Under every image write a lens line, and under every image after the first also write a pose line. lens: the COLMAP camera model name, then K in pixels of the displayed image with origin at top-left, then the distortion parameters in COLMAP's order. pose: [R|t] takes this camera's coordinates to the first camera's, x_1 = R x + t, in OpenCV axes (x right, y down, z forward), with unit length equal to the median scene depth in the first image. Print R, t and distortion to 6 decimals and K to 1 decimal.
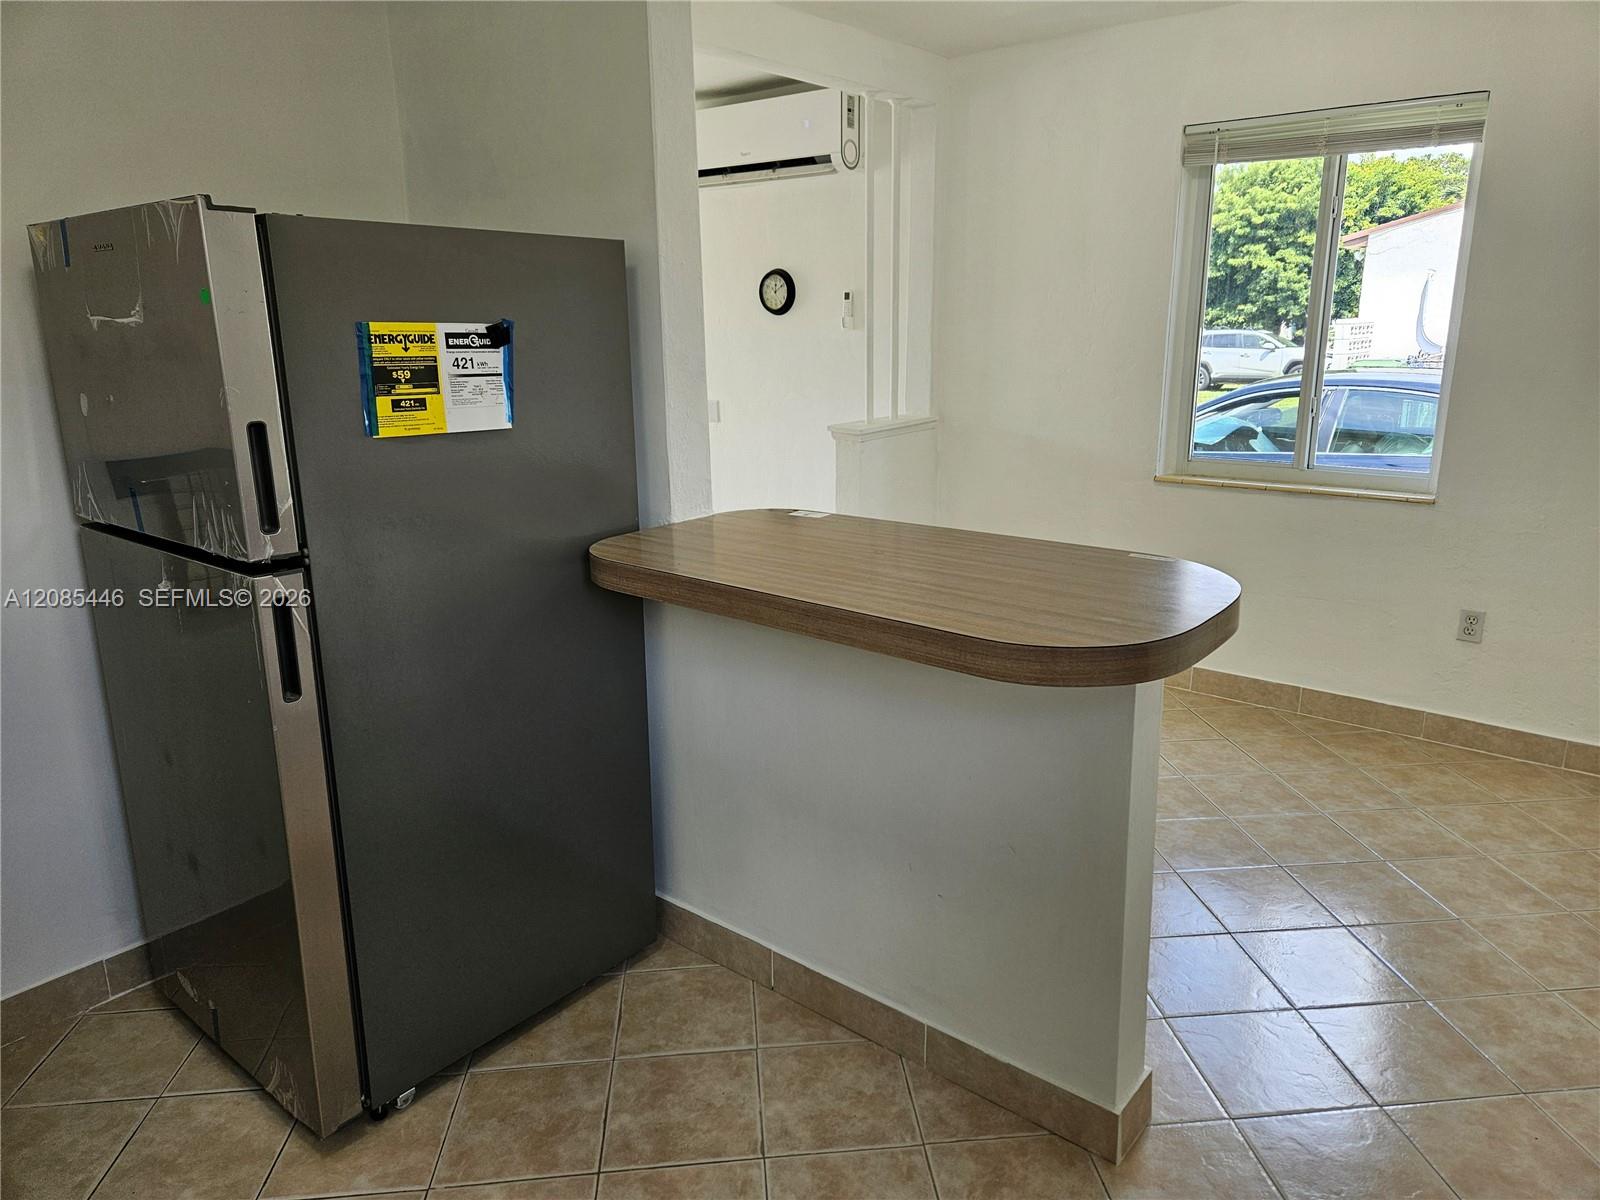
lens RADIAL K [[1065.6, 0, 801.9], [0, 1065.6, 577.0], [0, 0, 1]] dist [0.081551, -0.067538]
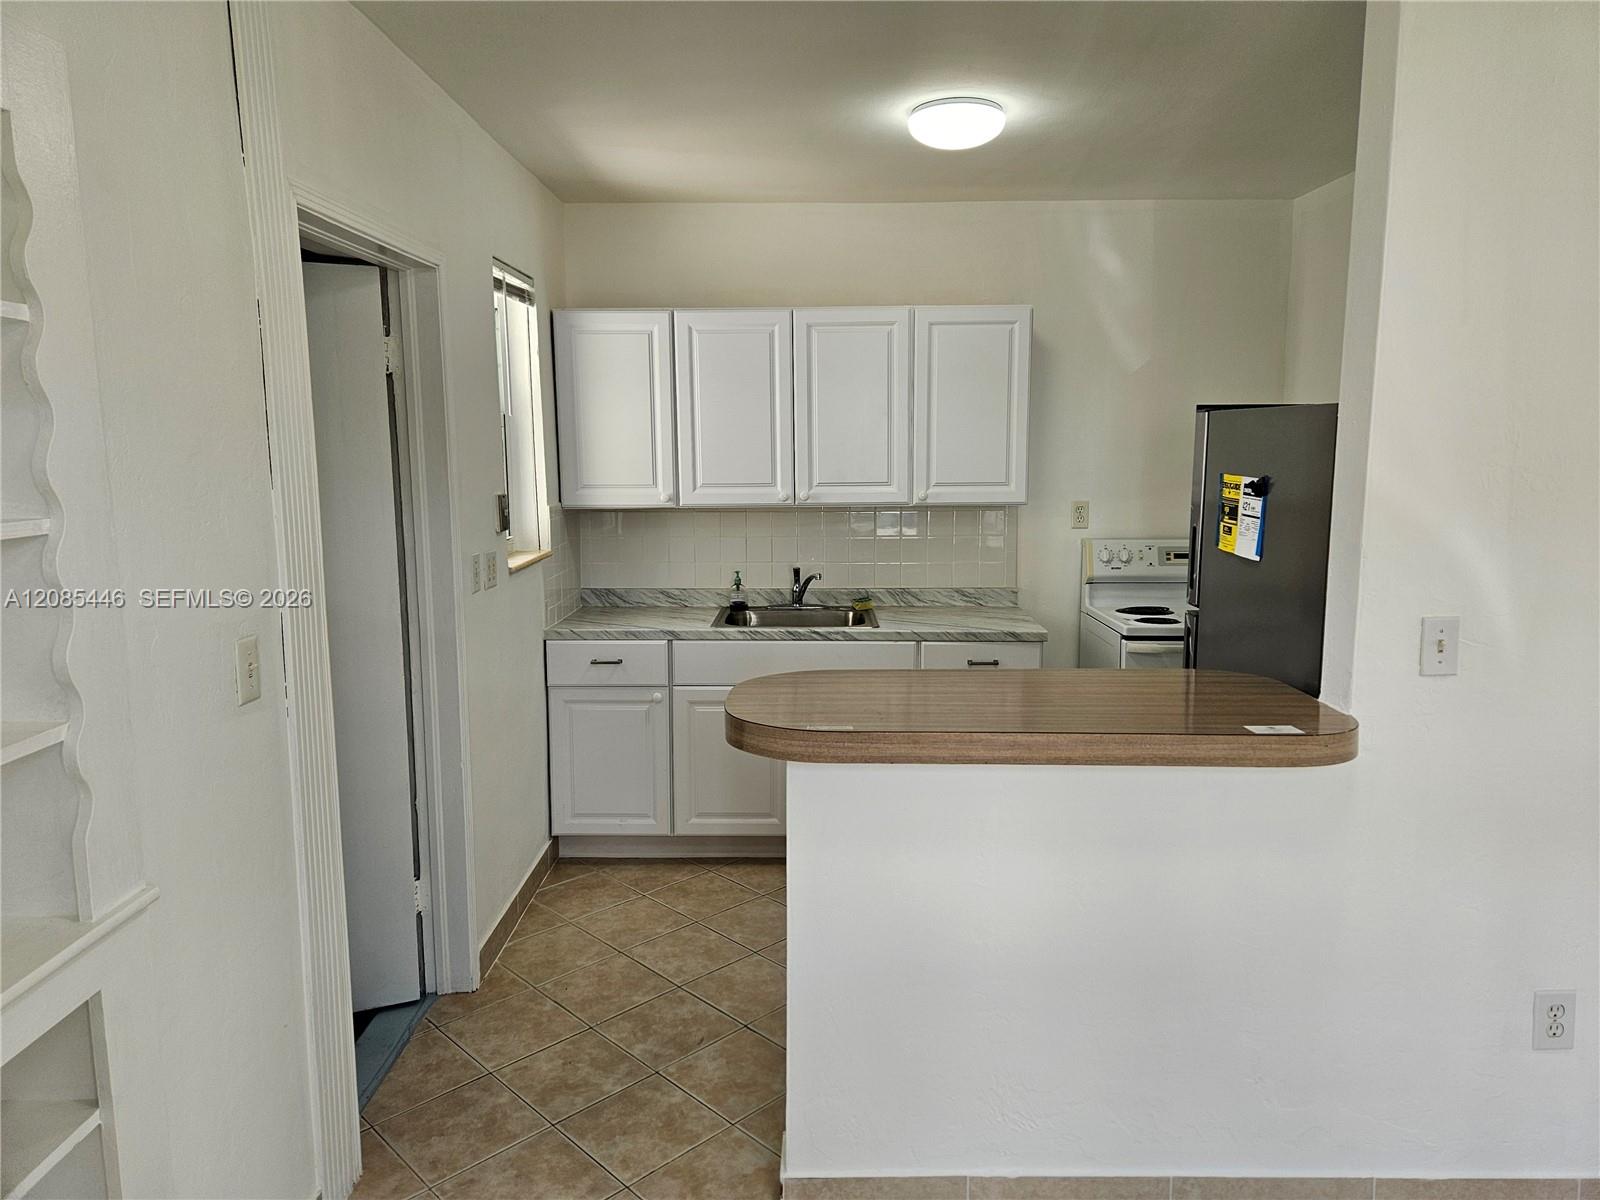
lens RADIAL K [[1065.6, 0, 813.3], [0, 1065.6, 584.9], [0, 0, 1]] dist [0.081551, -0.067538]
pose [[-0.780091, 0.092284, -0.618823, 0.973406], [-0.140441, 0.937996, 0.316923, -0.469481], [0.609700, 0.334137, -0.718762, 1.715854]]
